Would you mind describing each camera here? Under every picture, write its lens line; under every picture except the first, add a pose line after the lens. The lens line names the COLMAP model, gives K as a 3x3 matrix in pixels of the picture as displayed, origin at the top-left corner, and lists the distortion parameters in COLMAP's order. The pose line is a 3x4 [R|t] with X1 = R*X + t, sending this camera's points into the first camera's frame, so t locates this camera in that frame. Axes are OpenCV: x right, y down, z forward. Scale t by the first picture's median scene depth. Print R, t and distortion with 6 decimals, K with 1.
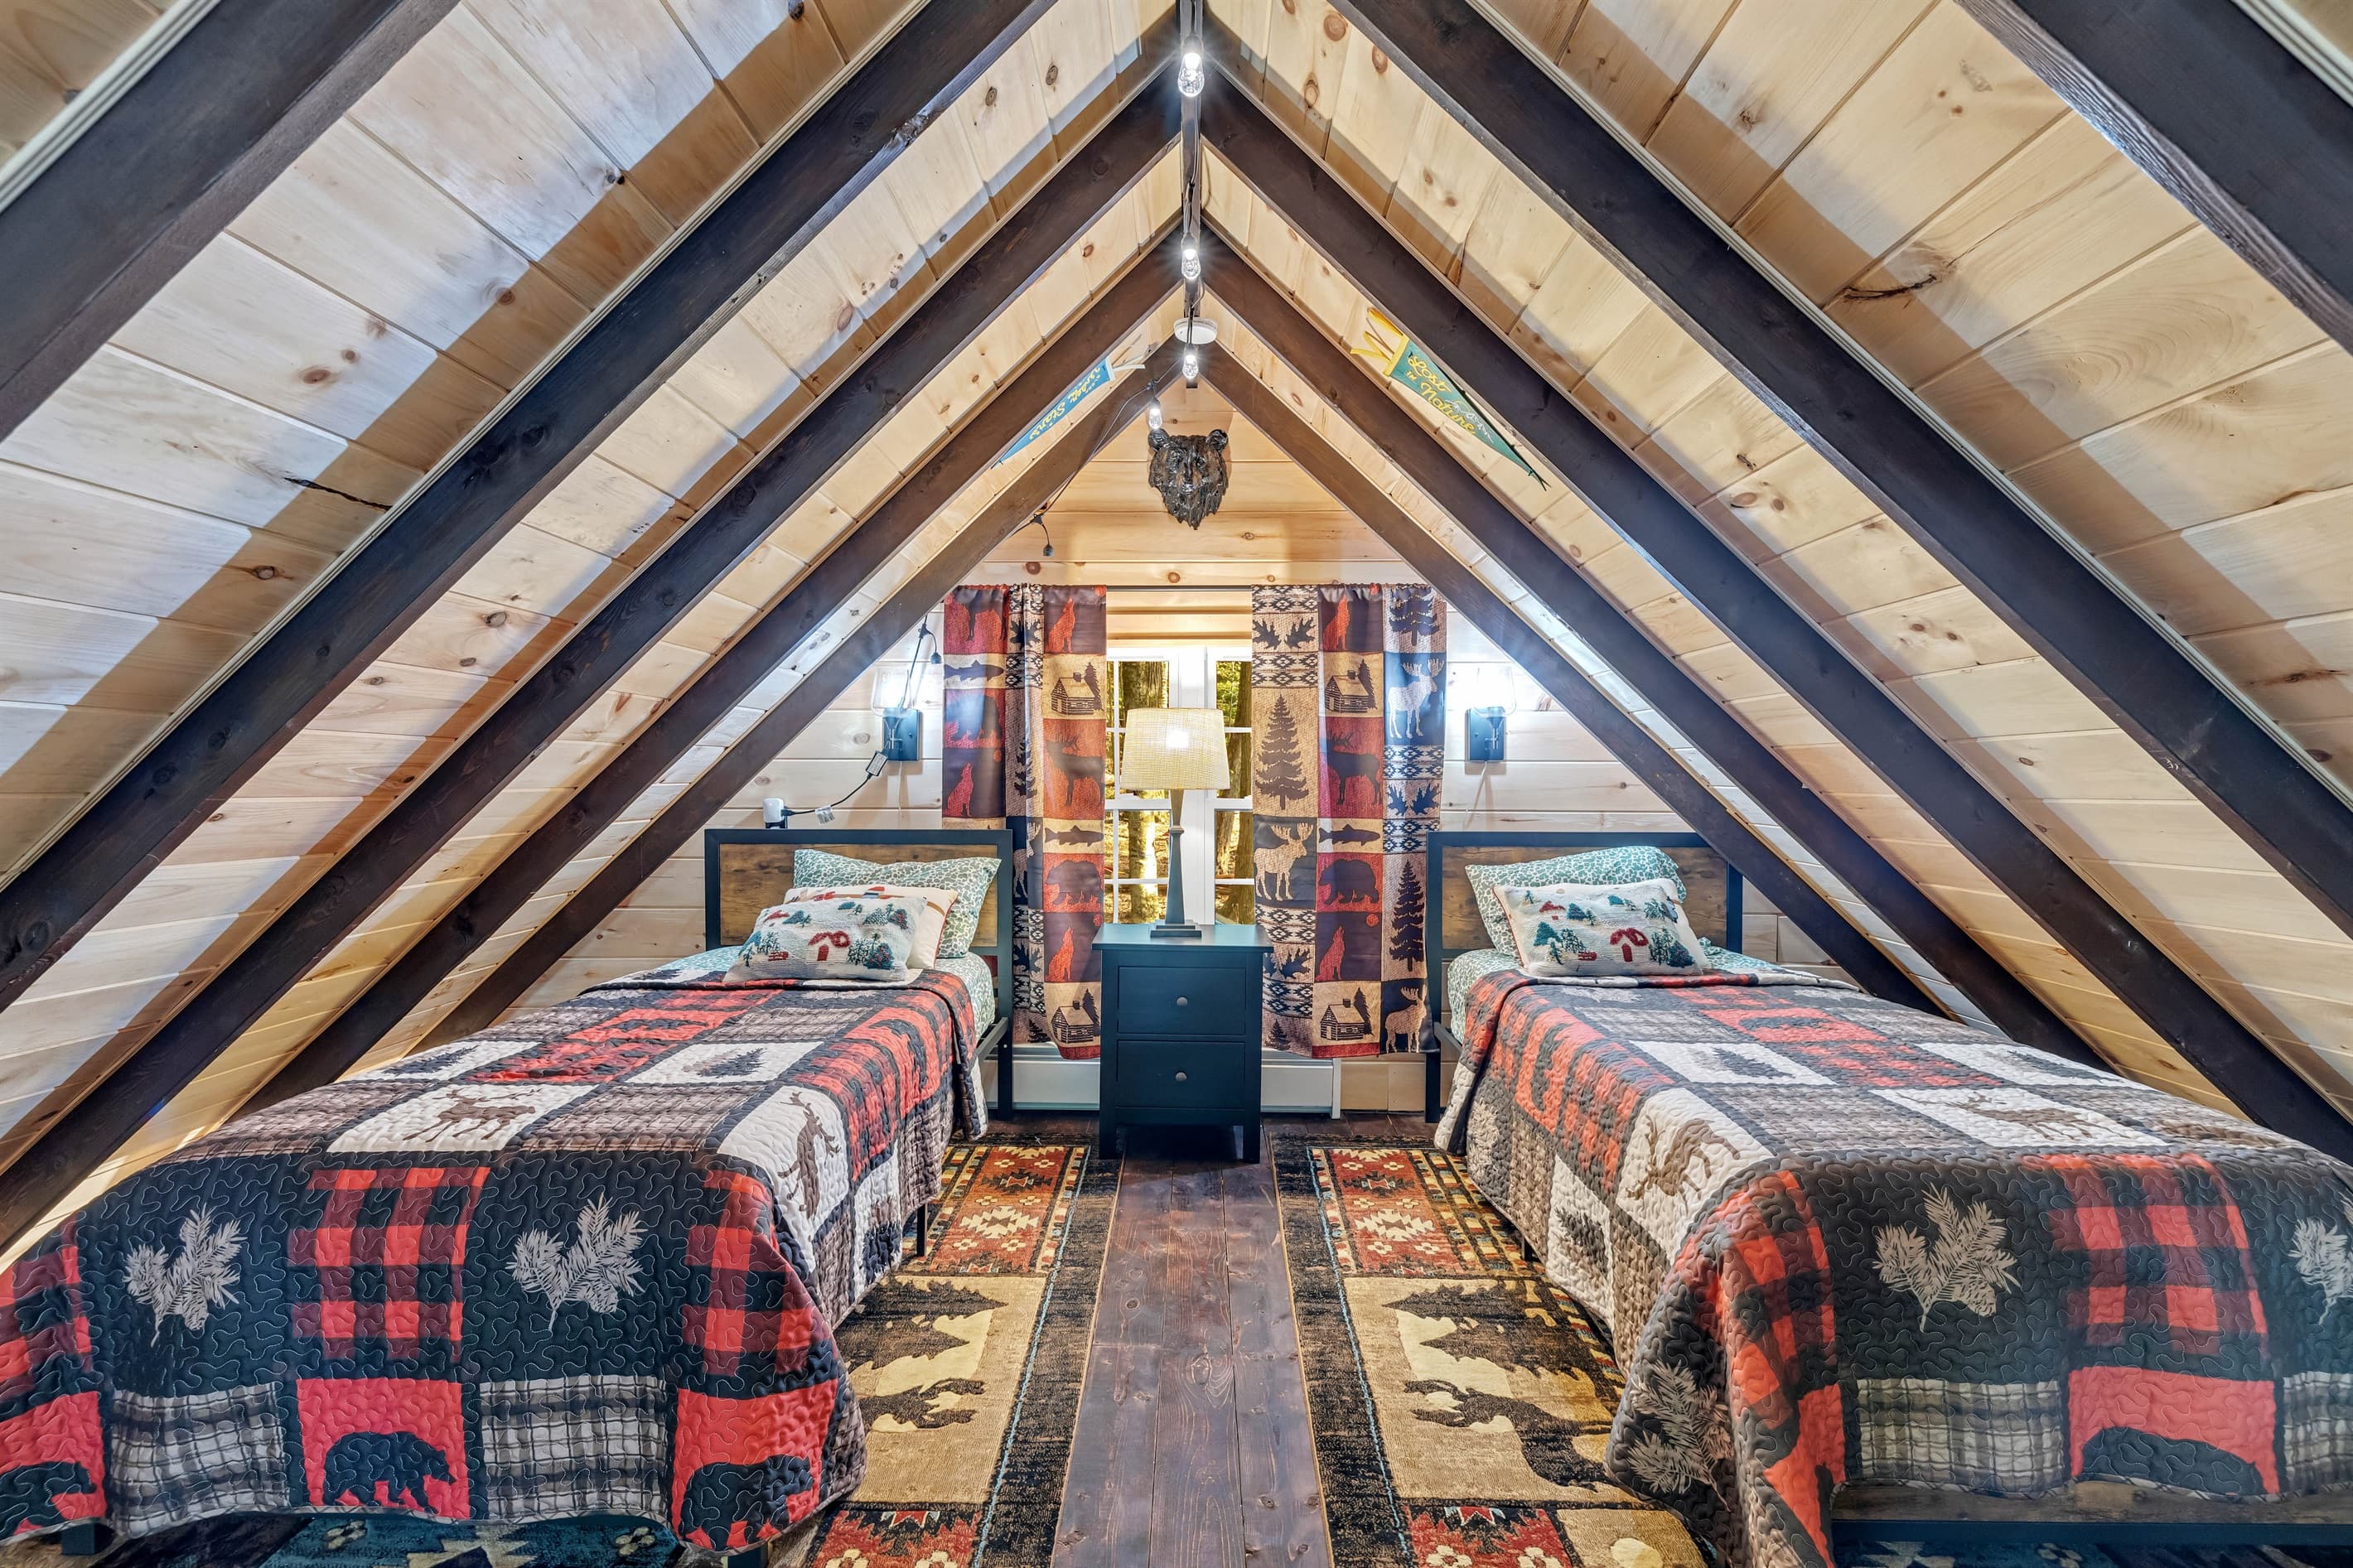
lens RADIAL K [[997.1, 0, 1184.0], [0, 997.1, 787.4], [0, 0, 1]] dist [-0.001033, -0.000557]
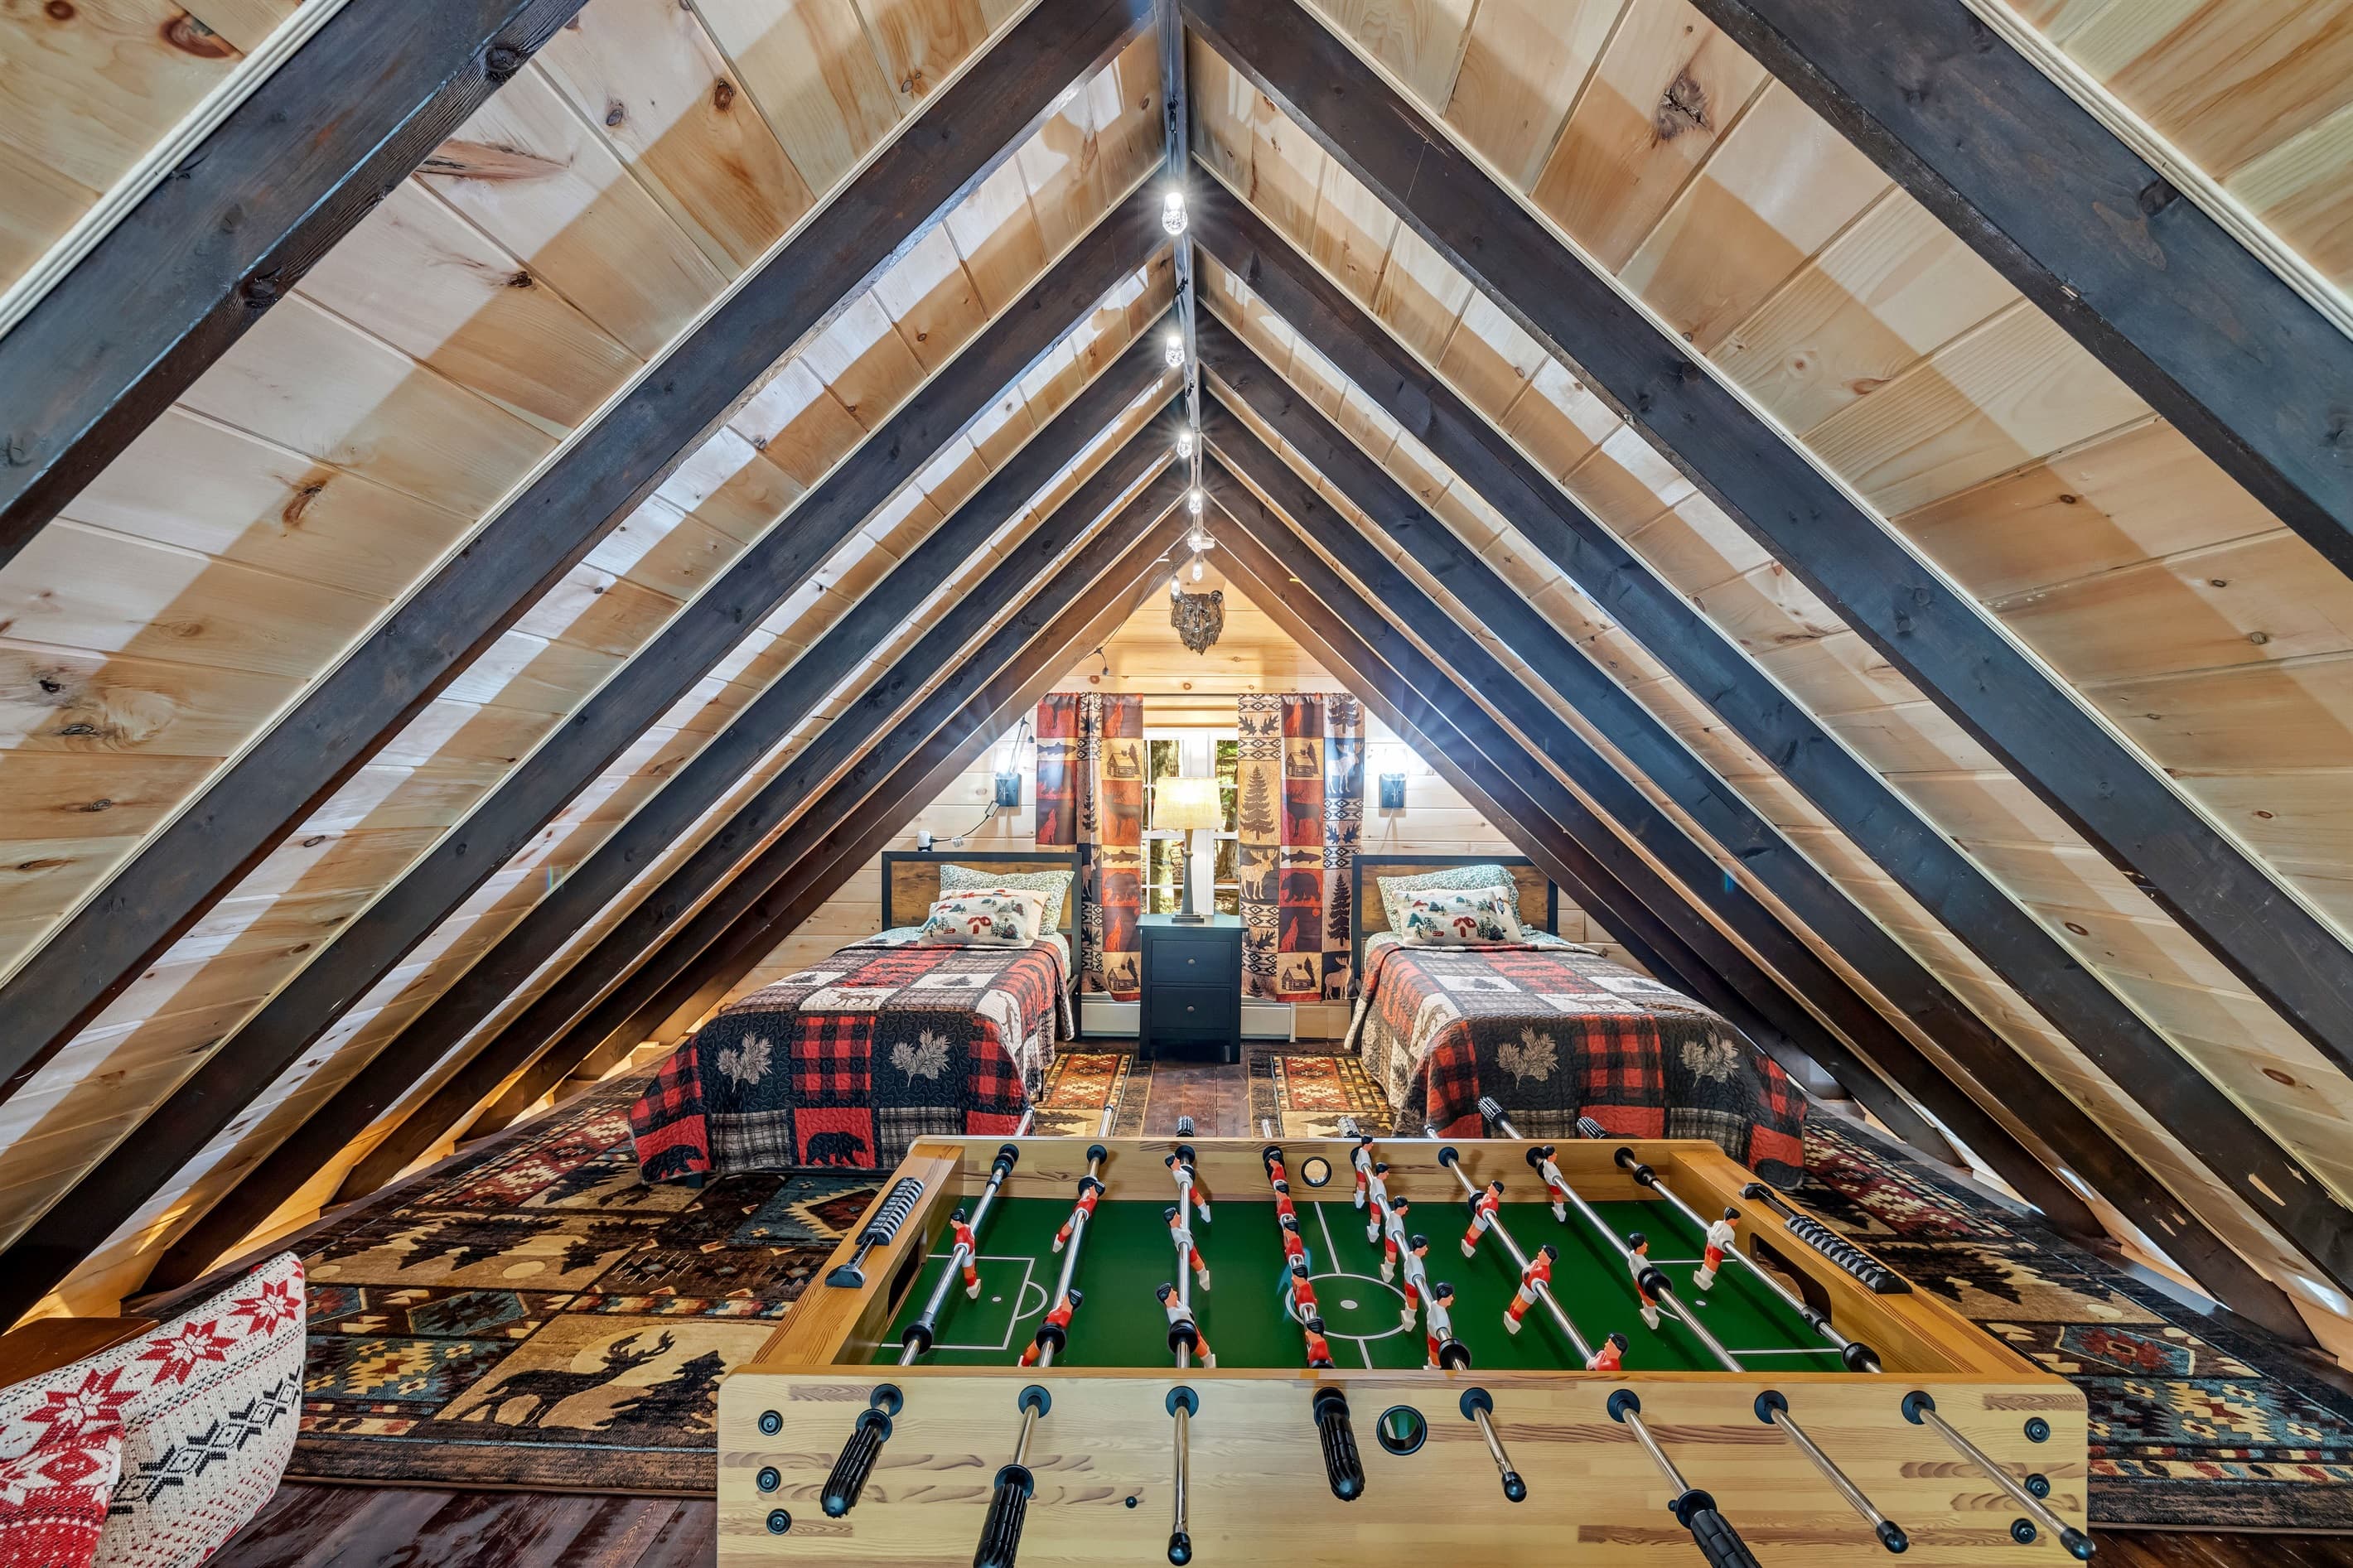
lens RADIAL K [[997.1, 0, 1187.4], [0, 997.1, 789.3], [0, 0, 1]] dist [-0.001033, -0.000557]
pose [[0.999935, 0.002910, -0.011020, 0.008893], [-0.002915, 0.999996, -0.000503, -0.066342], [0.011018, 0.000535, 0.999939, -0.648288]]
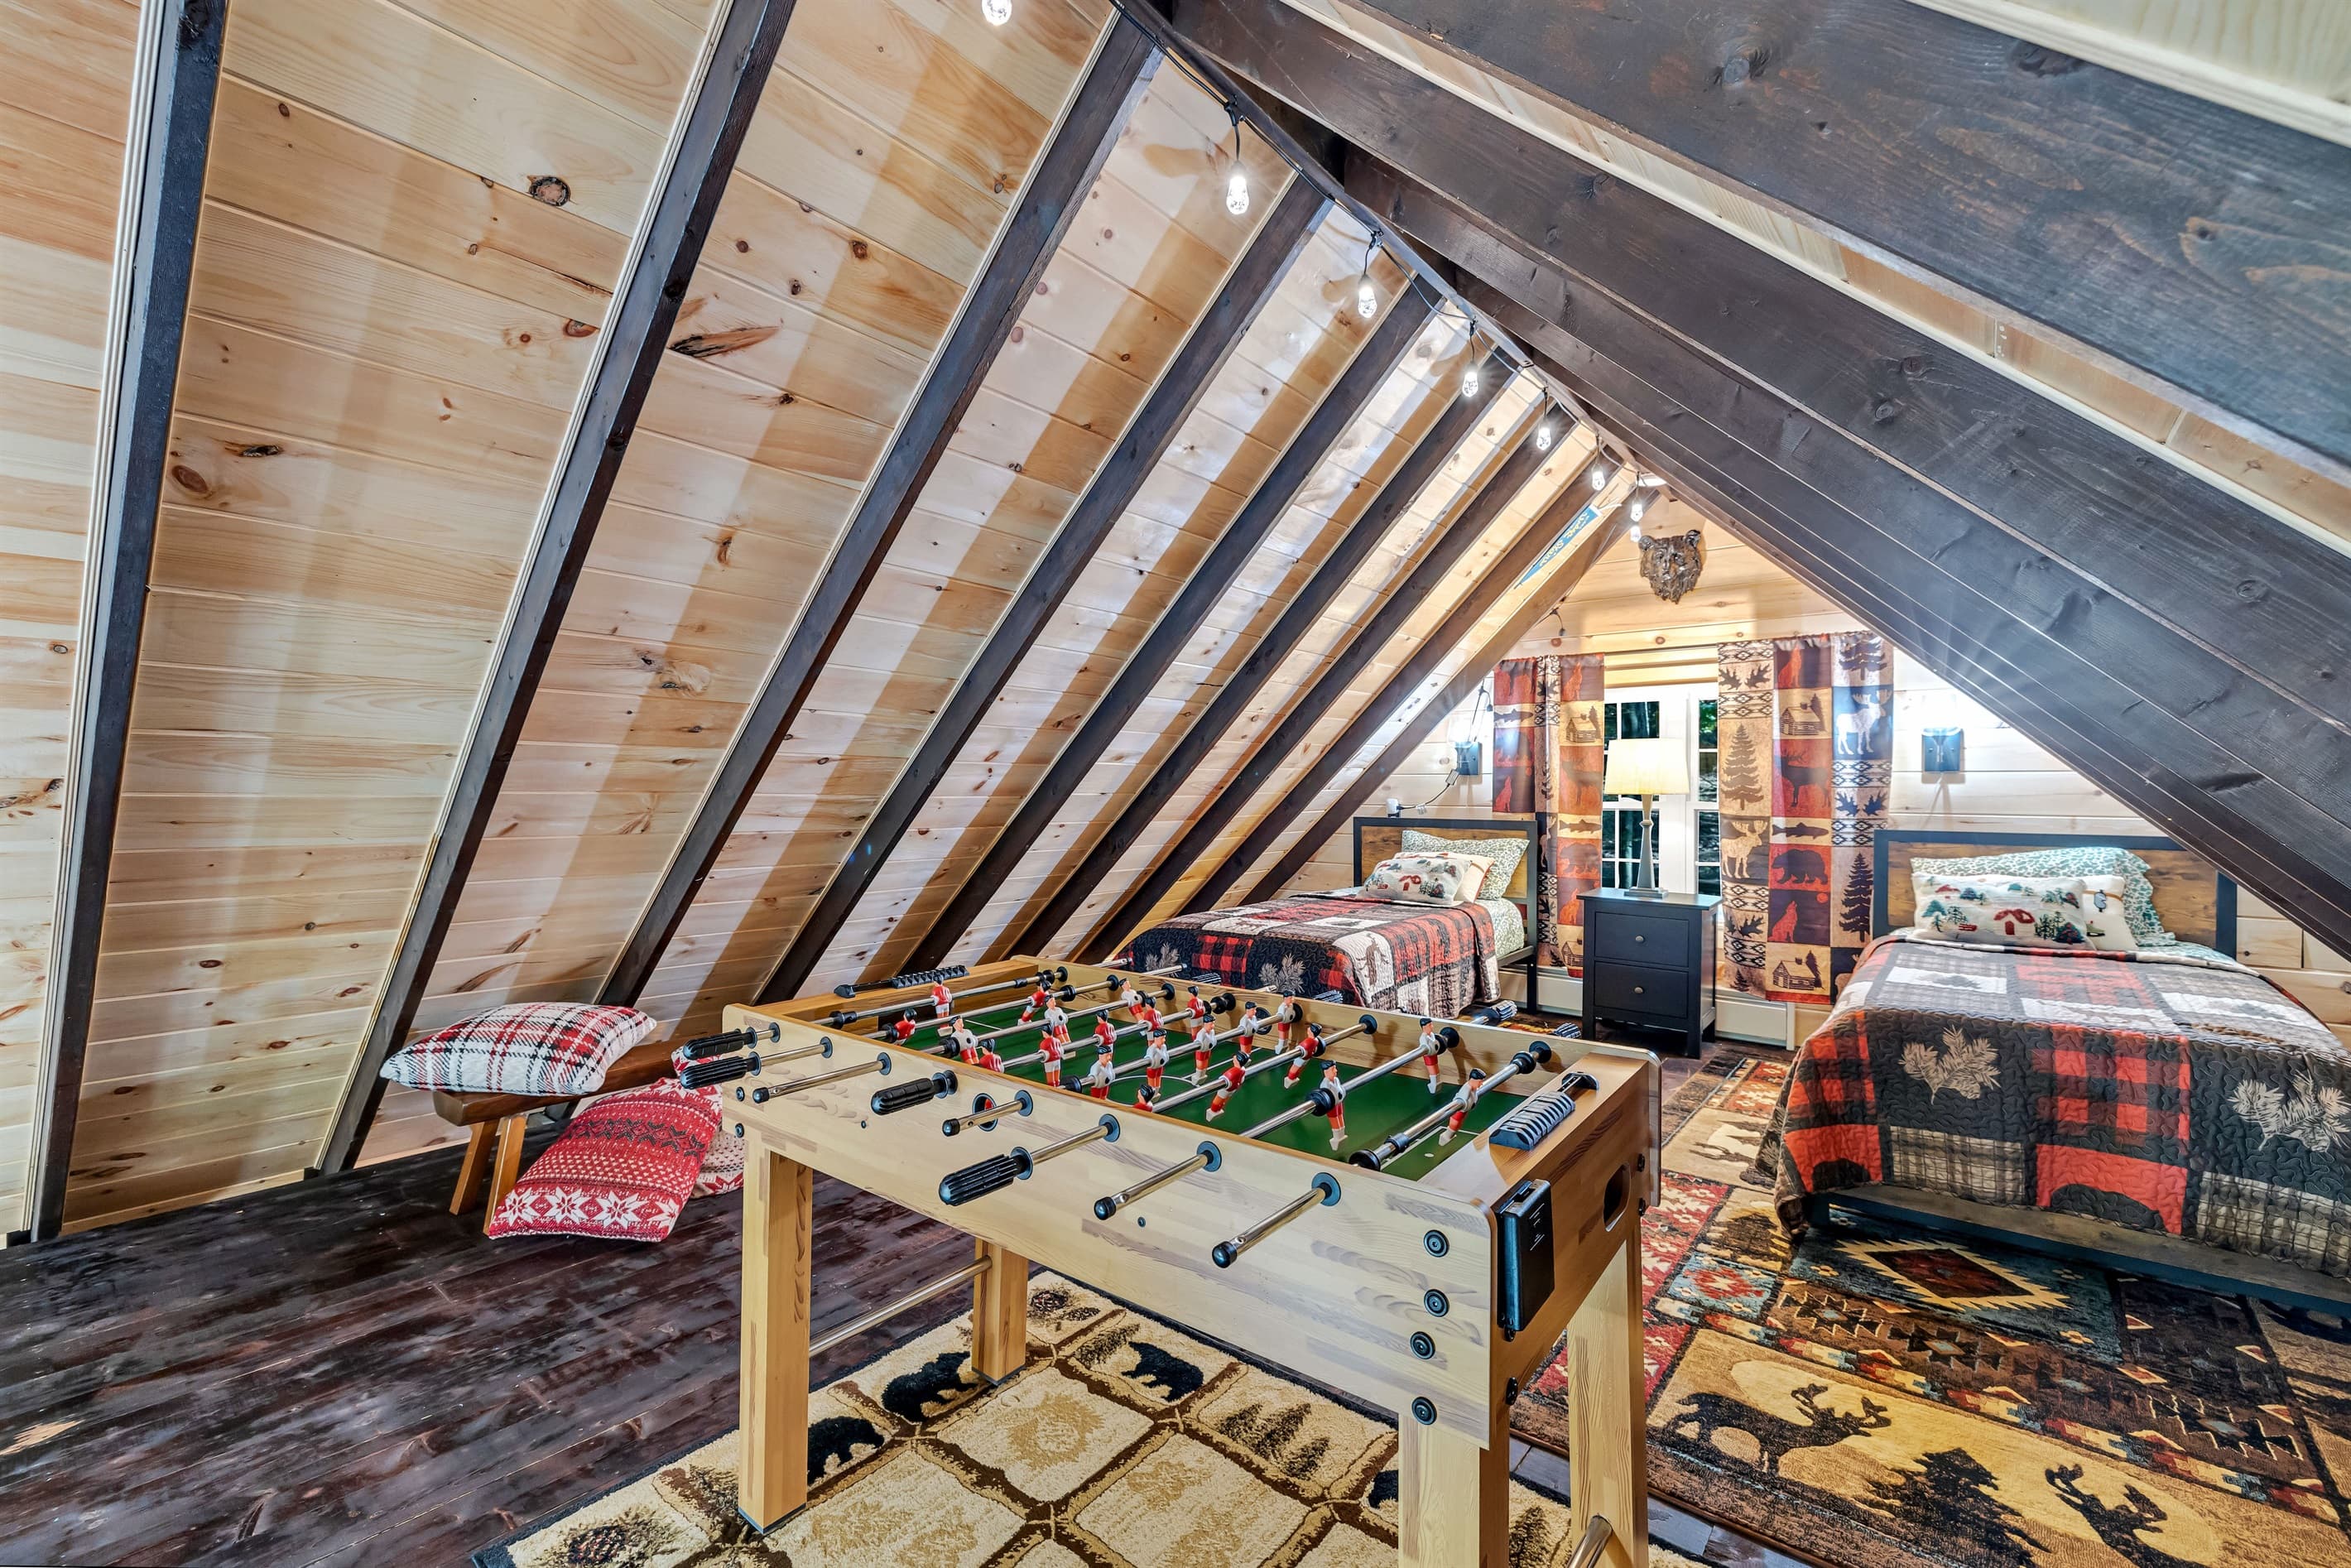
lens RADIAL K [[996.4, 0, 1180.6], [0, 996.4, 792.1], [0, 0, 1]] dist [-0.001033, -0.000557]
pose [[0.786669, 0.003198, -0.617367, 0.399135], [-0.003629, 0.999993, 0.000556, 0.000316], [0.617364, 0.001803, 0.786675, -0.613115]]
